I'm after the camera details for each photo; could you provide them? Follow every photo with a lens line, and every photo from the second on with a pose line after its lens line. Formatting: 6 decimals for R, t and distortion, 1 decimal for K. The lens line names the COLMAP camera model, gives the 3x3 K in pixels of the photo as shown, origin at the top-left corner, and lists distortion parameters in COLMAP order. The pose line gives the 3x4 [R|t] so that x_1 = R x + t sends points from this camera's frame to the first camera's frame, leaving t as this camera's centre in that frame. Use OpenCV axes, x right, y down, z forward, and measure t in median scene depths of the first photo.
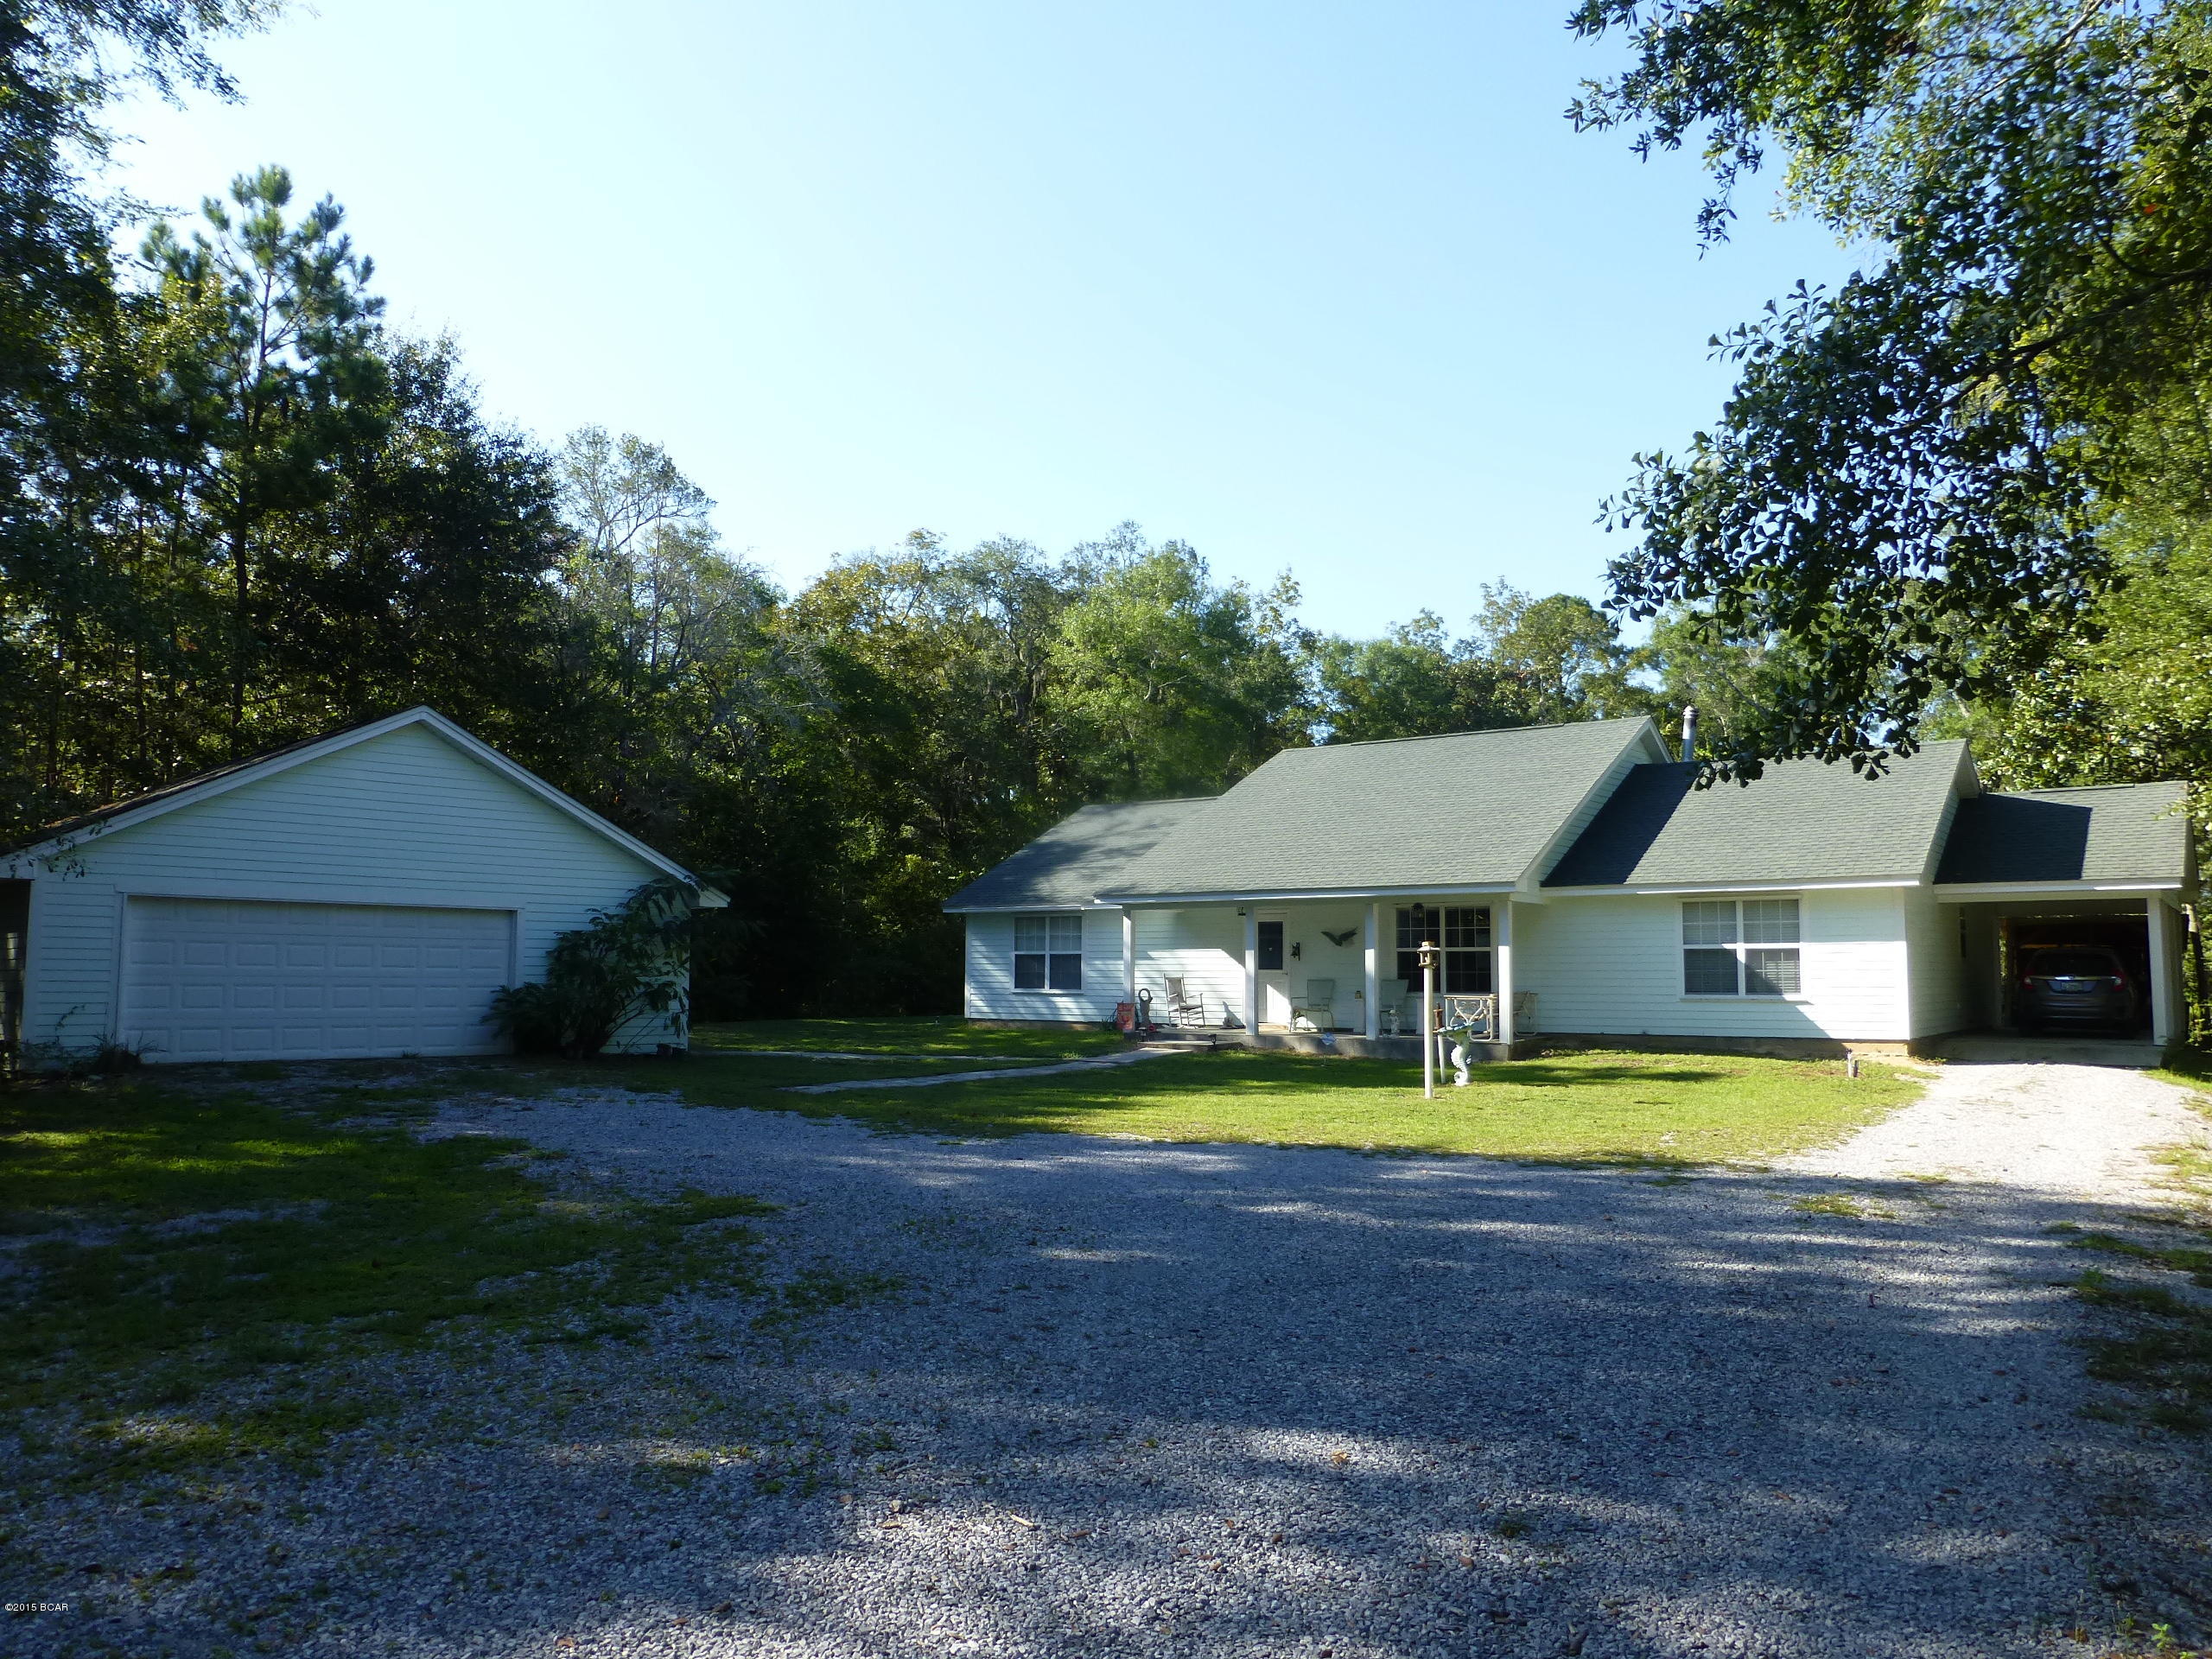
lens RADIAL K [[1630.7, 0, 1092.0], [0, 1630.7, 819.6], [0, 0, 1]] dist [-0.029681, 0.011155]
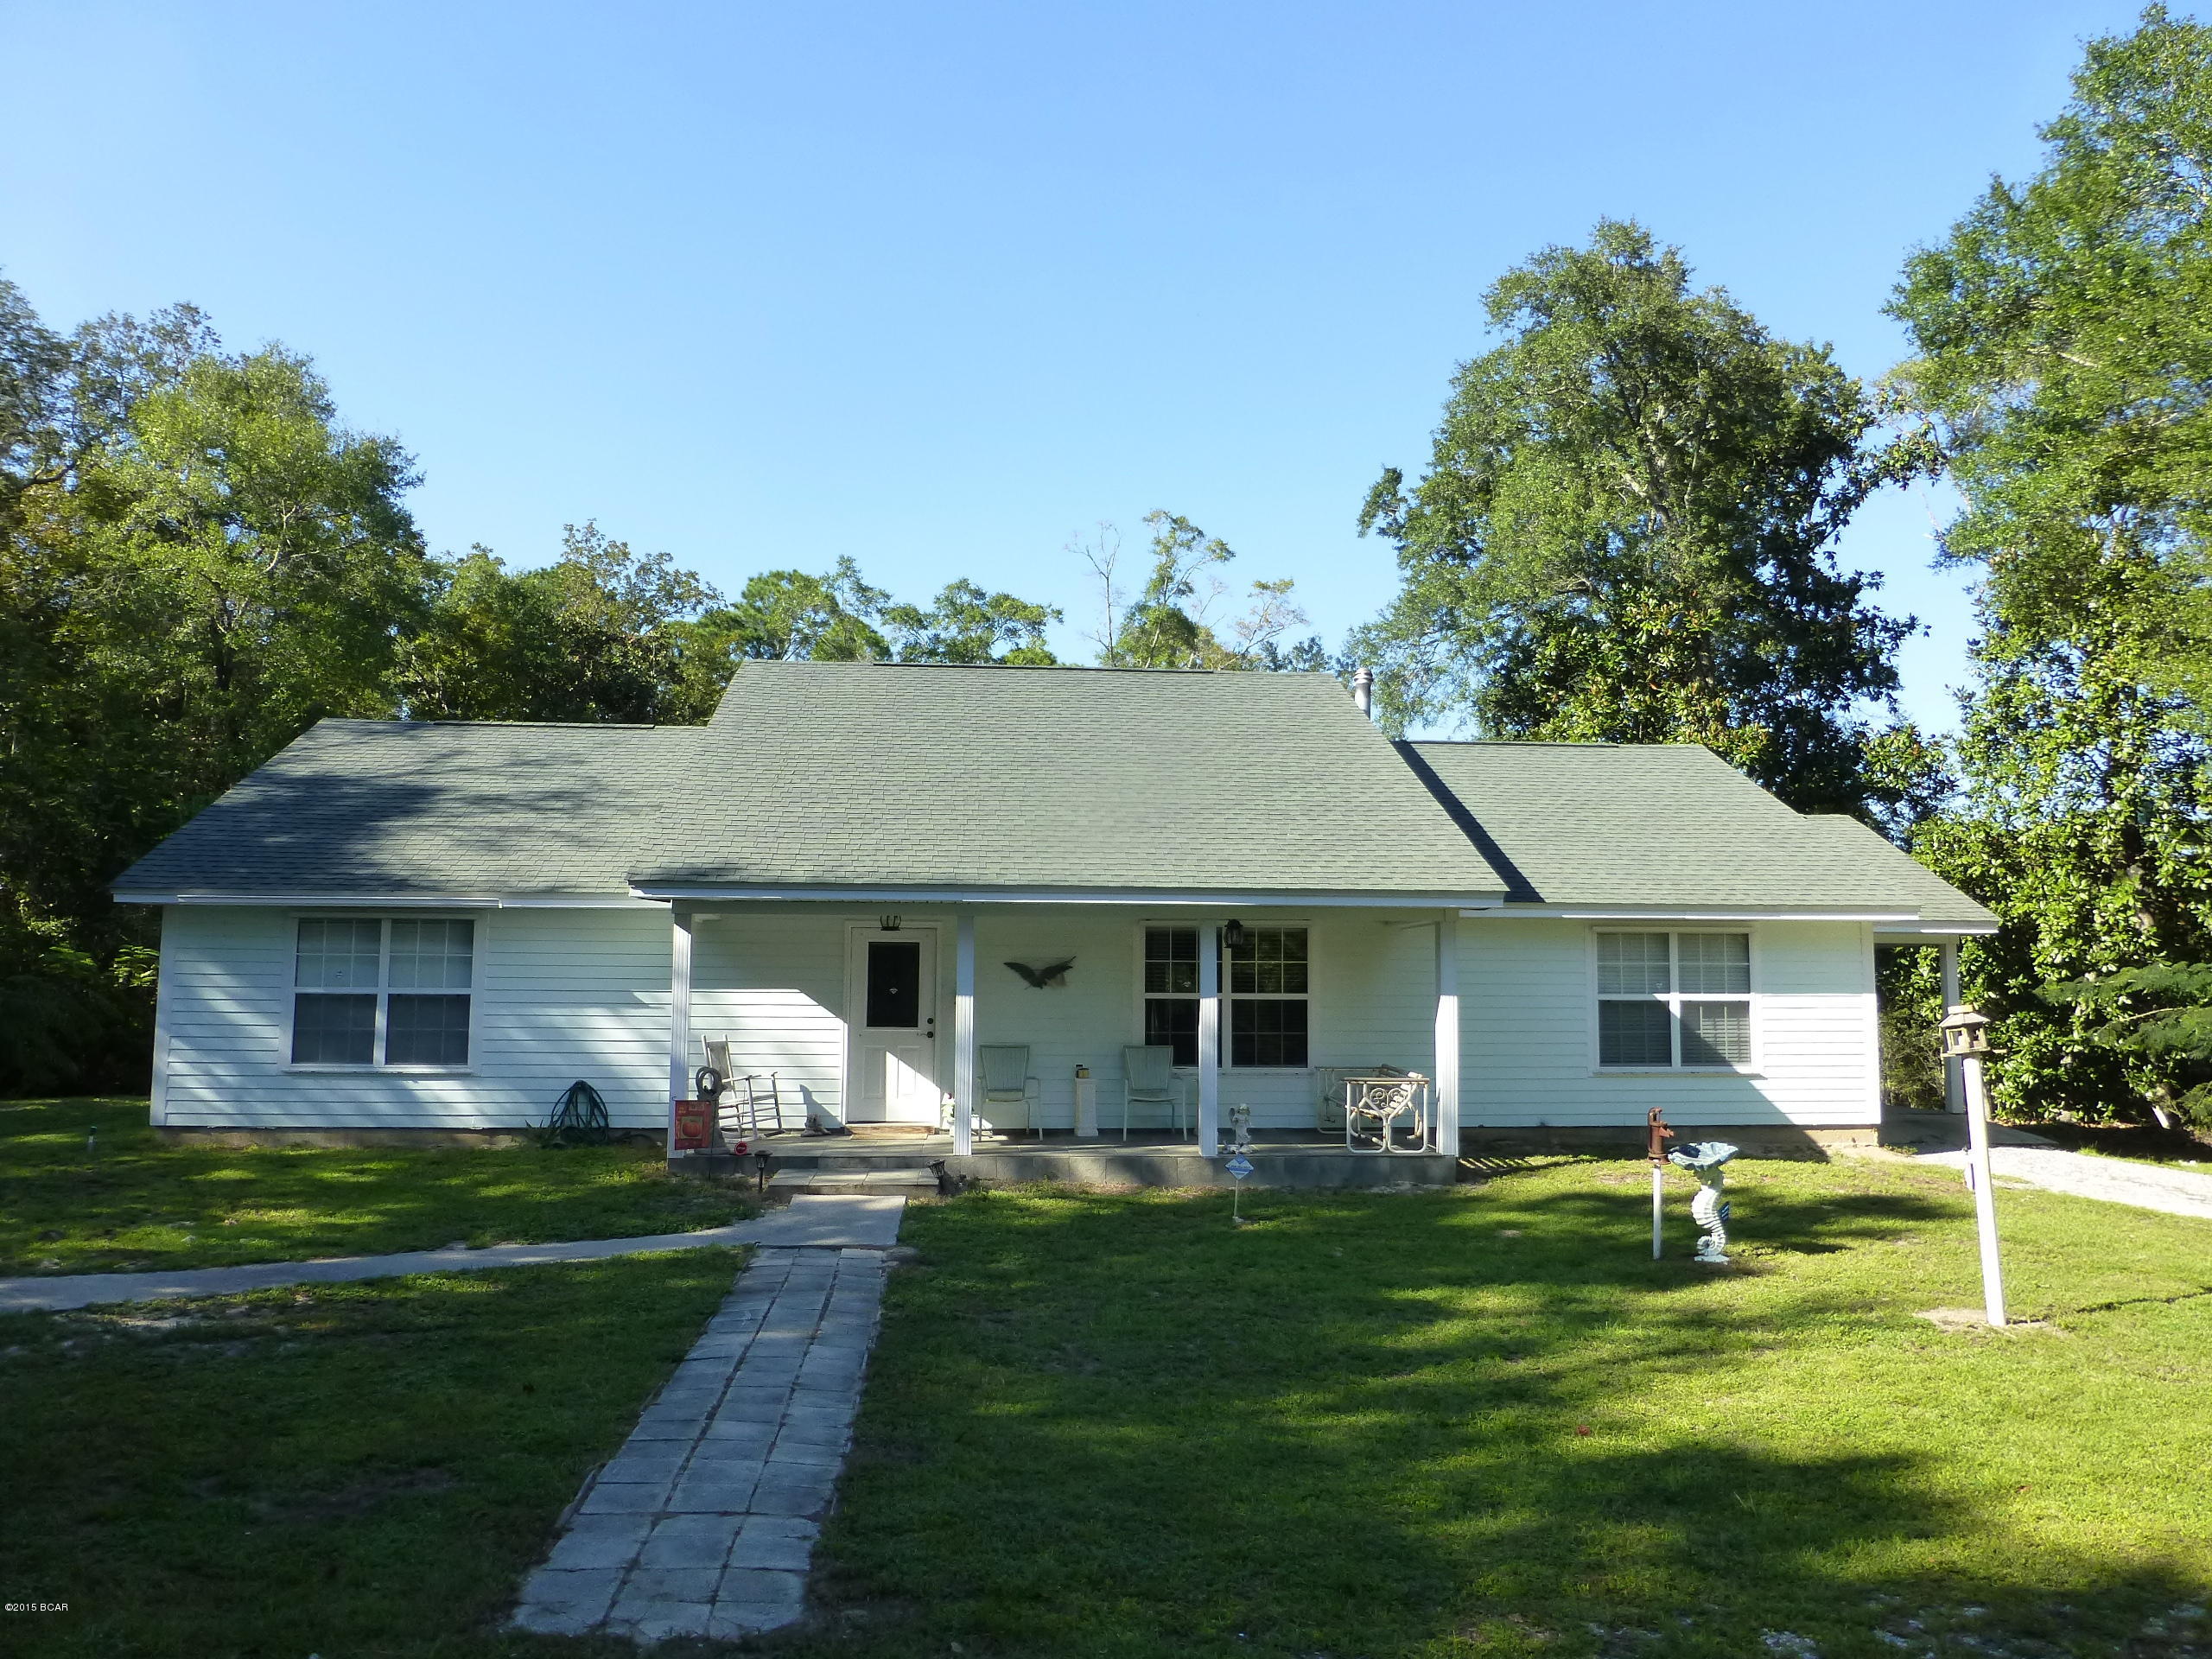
lens RADIAL K [[1630.7, 0, 1112.6], [0, 1630.7, 828.7], [0, 0, 1]] dist [-0.029681, 0.011155]
pose [[0.744211, 0.071723, 0.664082, -0.263386], [-0.067090, 0.997217, -0.032518, 0.045124], [-0.664566, -0.020353, 0.746952, 0.647716]]
